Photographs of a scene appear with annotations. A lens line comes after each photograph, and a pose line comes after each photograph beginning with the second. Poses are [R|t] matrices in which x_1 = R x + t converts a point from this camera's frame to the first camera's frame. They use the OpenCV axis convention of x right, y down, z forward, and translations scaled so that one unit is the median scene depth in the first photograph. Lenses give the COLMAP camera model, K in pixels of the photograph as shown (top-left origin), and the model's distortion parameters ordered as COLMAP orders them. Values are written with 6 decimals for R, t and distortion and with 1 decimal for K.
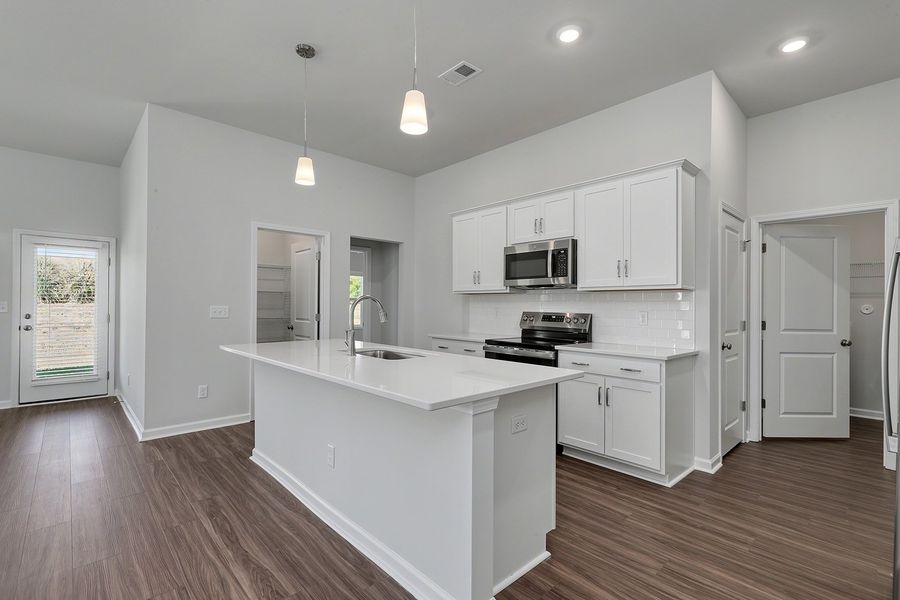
lens RADIAL K [[409.2, 0, 447.9], [0, 409.2, 306.3], [0, 0, 1]] dist [0.003268, -0.001525]
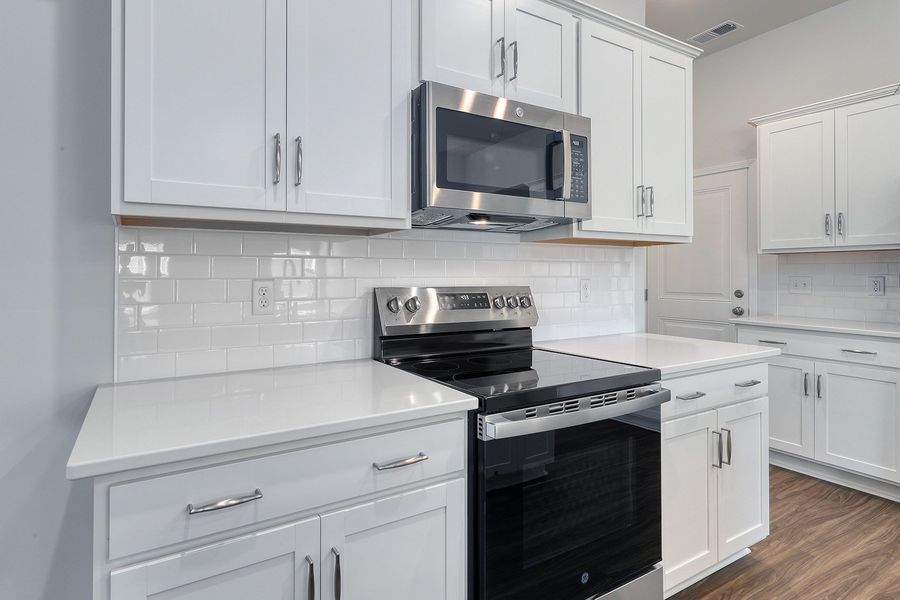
lens RADIAL K [[470.2, 0, 400.9], [0, 470.2, 264.2], [0, 0, 1]] dist [0.002806, 0.001157]
pose [[0.225017, 0.006947, 0.974330, -0.264219], [0.003765, 0.999961, -0.008000, -0.004849], [-0.974348, 0.005469, 0.224982, 1.189176]]
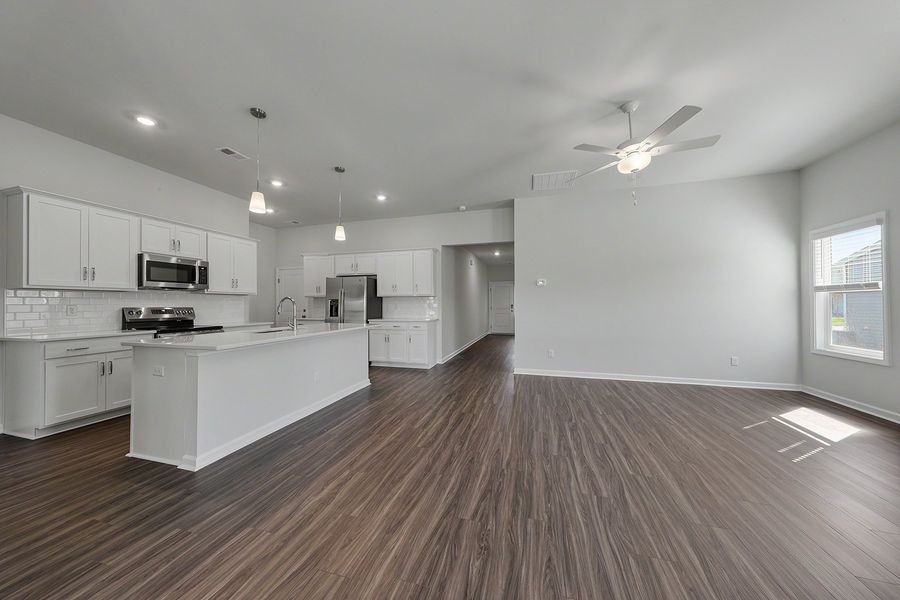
lens RADIAL K [[298.6, 0, 449.7], [0, 298.6, 301.3], [0, 0, 1]] dist [0.001480, -0.000077]
pose [[-0.518906, 0.000637, 0.854831, -1.355778], [0.001829, 0.999998, 0.000365, -0.004633], [-0.854829, 0.001753, -0.518906, 0.869794]]
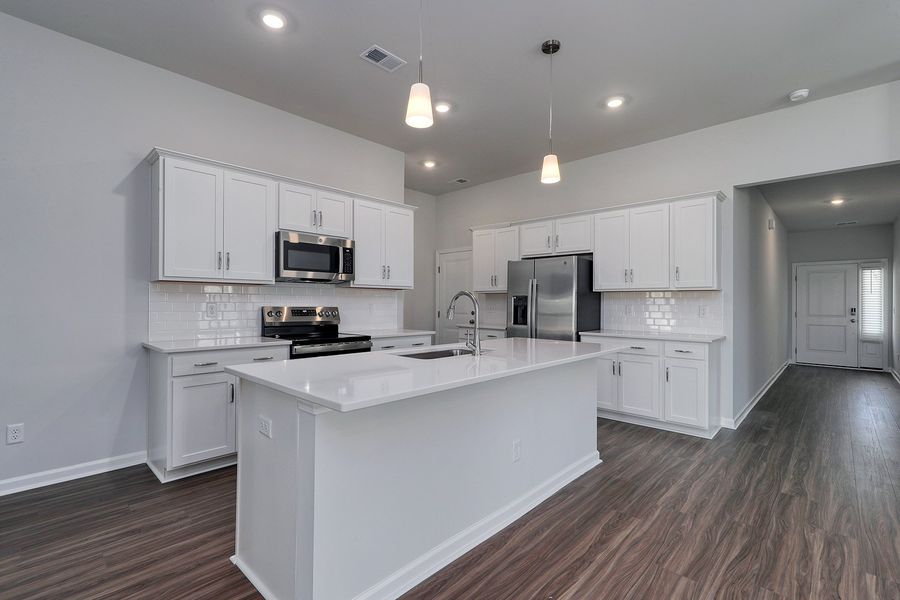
lens RADIAL K [[409.2, 0, 448.1], [0, 409.2, 302.5], [0, 0, 1]] dist [0.003268, -0.001525]
pose [[-0.063880, -0.009444, 0.997913, -0.926570], [-0.004052, 0.999949, 0.009204, -0.007082], [-0.997949, -0.003456, -0.063915, 0.892263]]
